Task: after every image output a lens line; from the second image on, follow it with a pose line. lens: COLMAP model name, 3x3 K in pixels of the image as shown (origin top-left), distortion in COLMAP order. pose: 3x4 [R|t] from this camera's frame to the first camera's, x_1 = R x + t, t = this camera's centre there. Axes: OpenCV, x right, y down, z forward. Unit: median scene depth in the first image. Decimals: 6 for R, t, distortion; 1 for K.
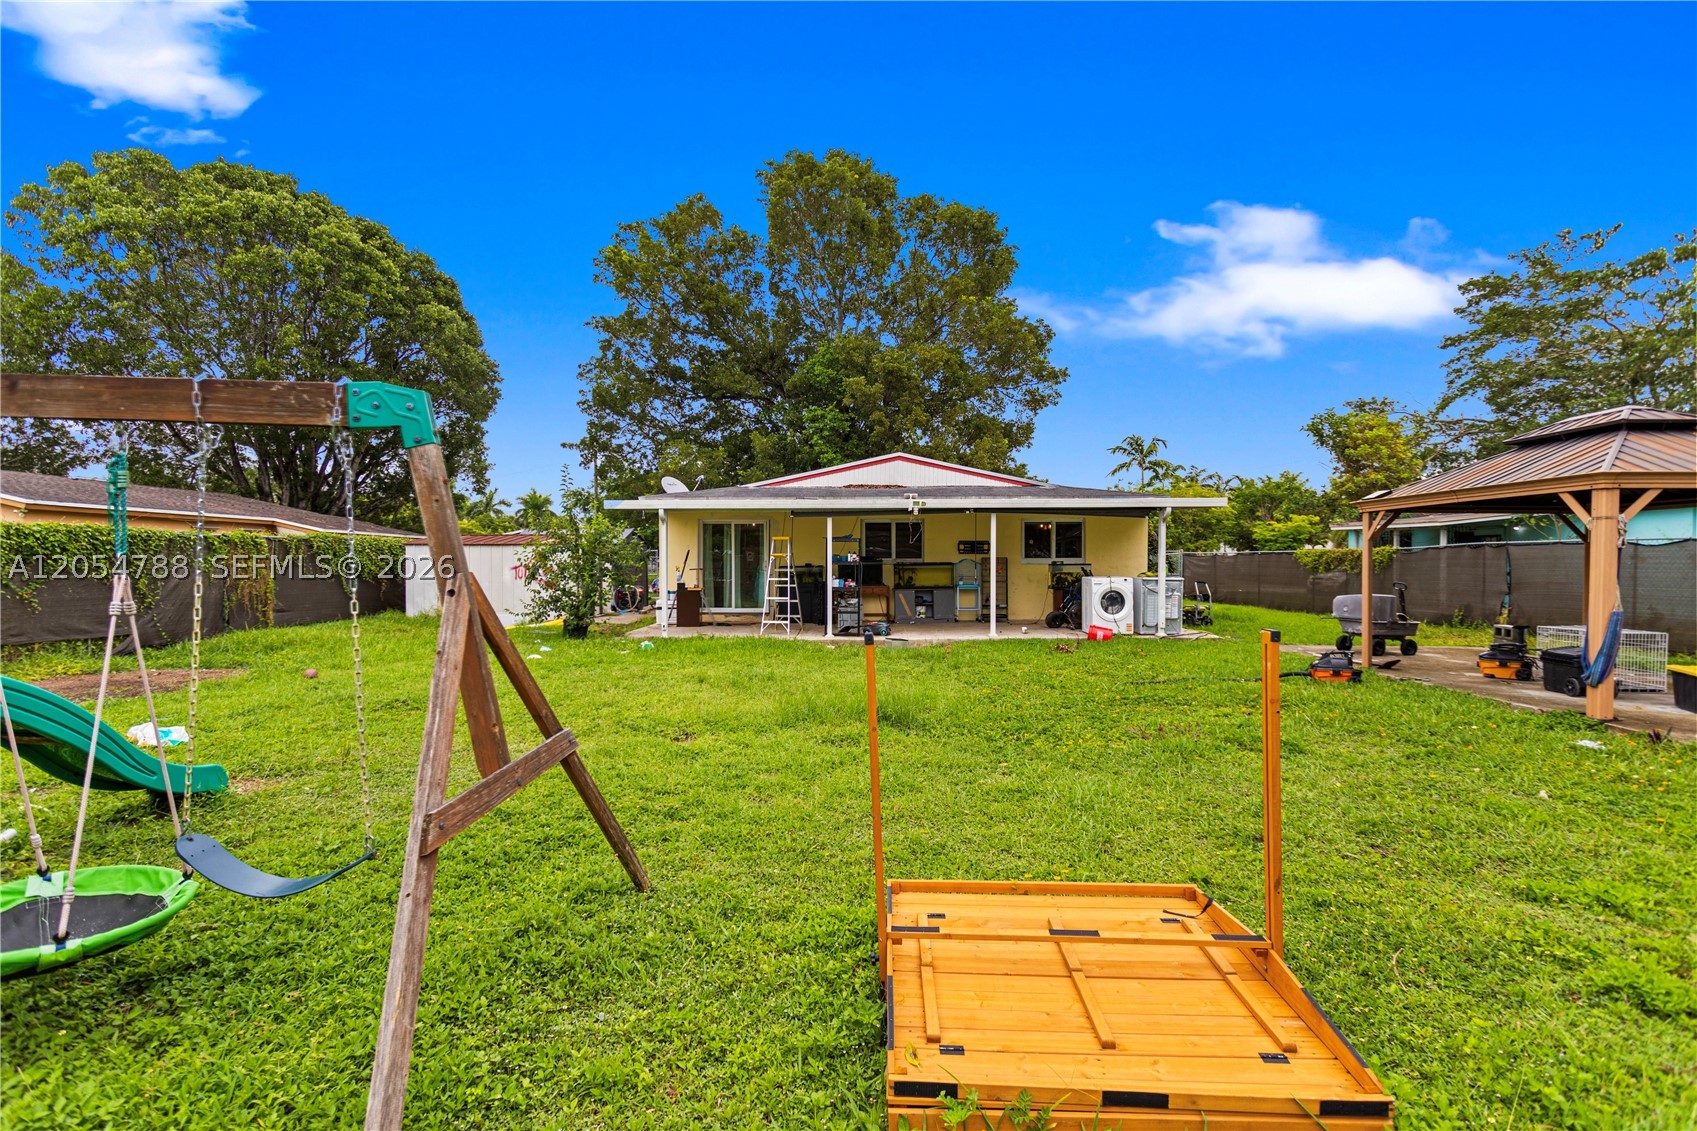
lens RADIAL K [[841.6, 0, 847.3], [0, 841.6, 563.7], [0, 0, 1]] dist [0.018569, 0.000352]
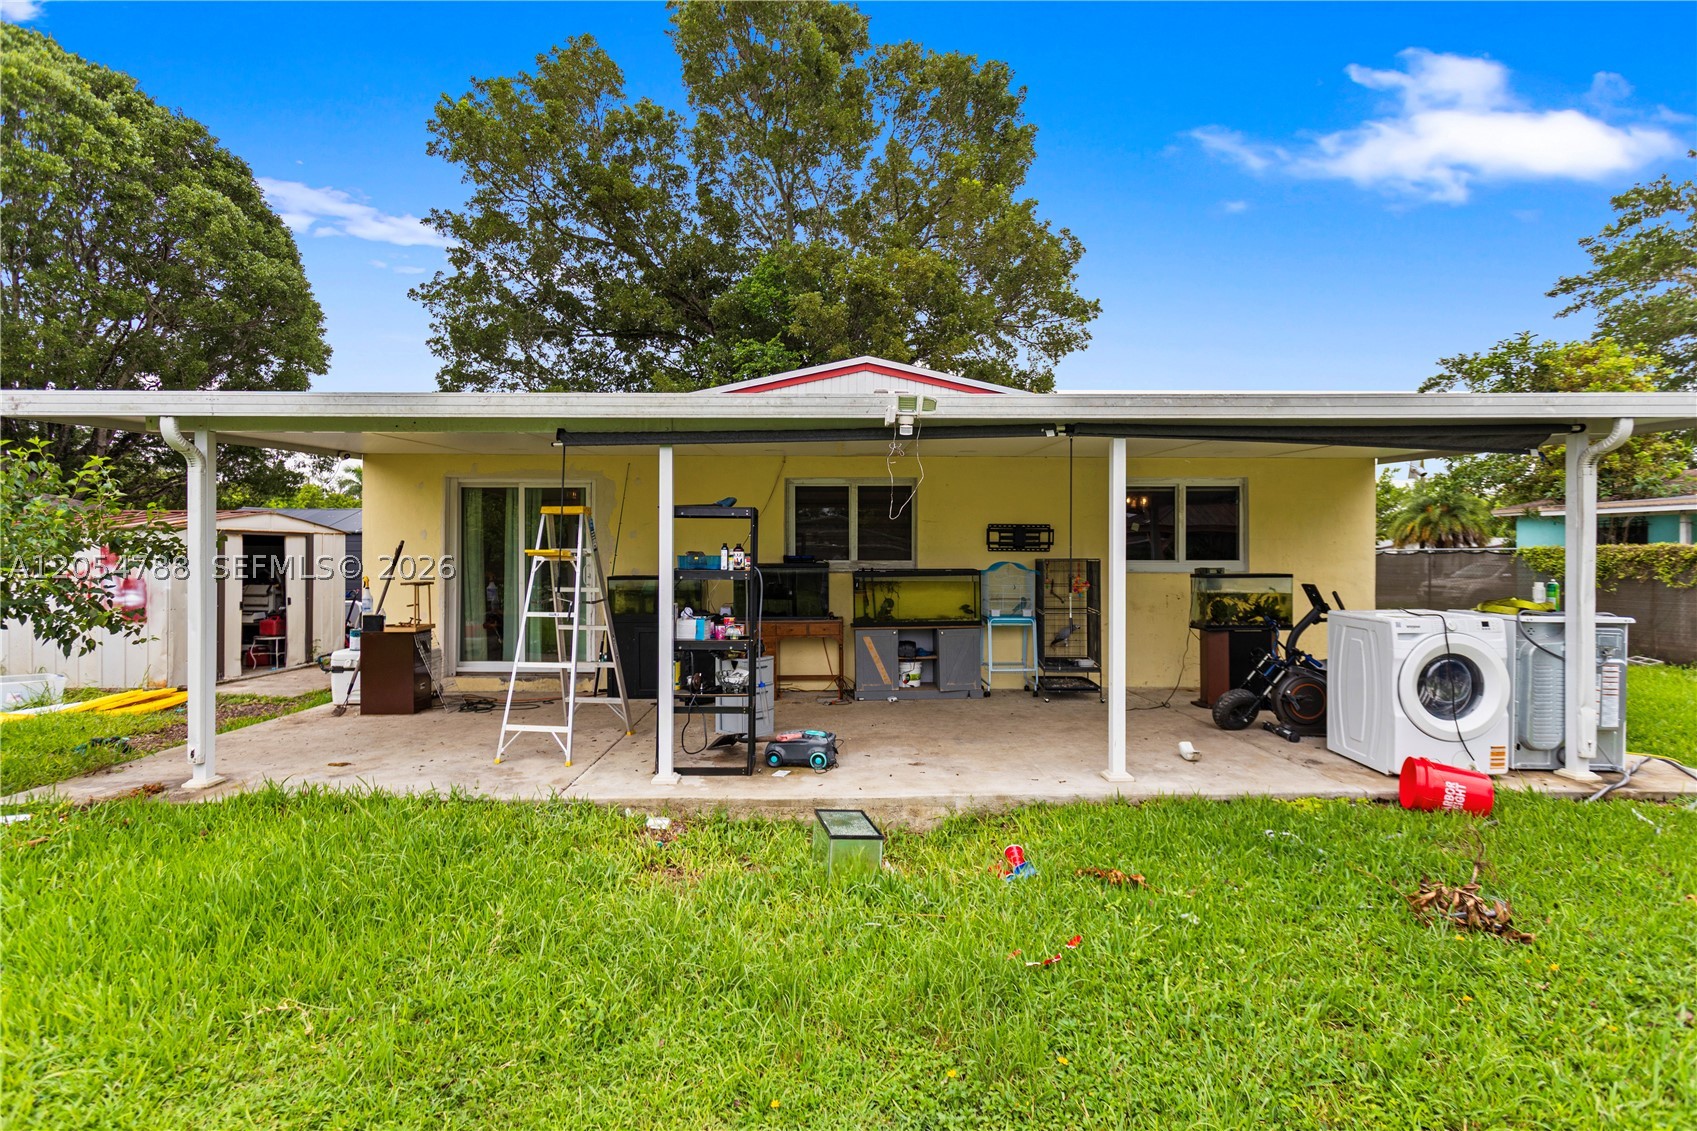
lens RADIAL K [[841.6, 0, 847.6], [0, 841.6, 565.1], [0, 0, 1]] dist [0.018569, 0.000352]
pose [[0.999547, 0.002559, 0.029999, 0.021226], [-0.002695, 0.999986, 0.004482, -0.003171], [-0.029987, -0.004560, 0.999540, 0.293960]]
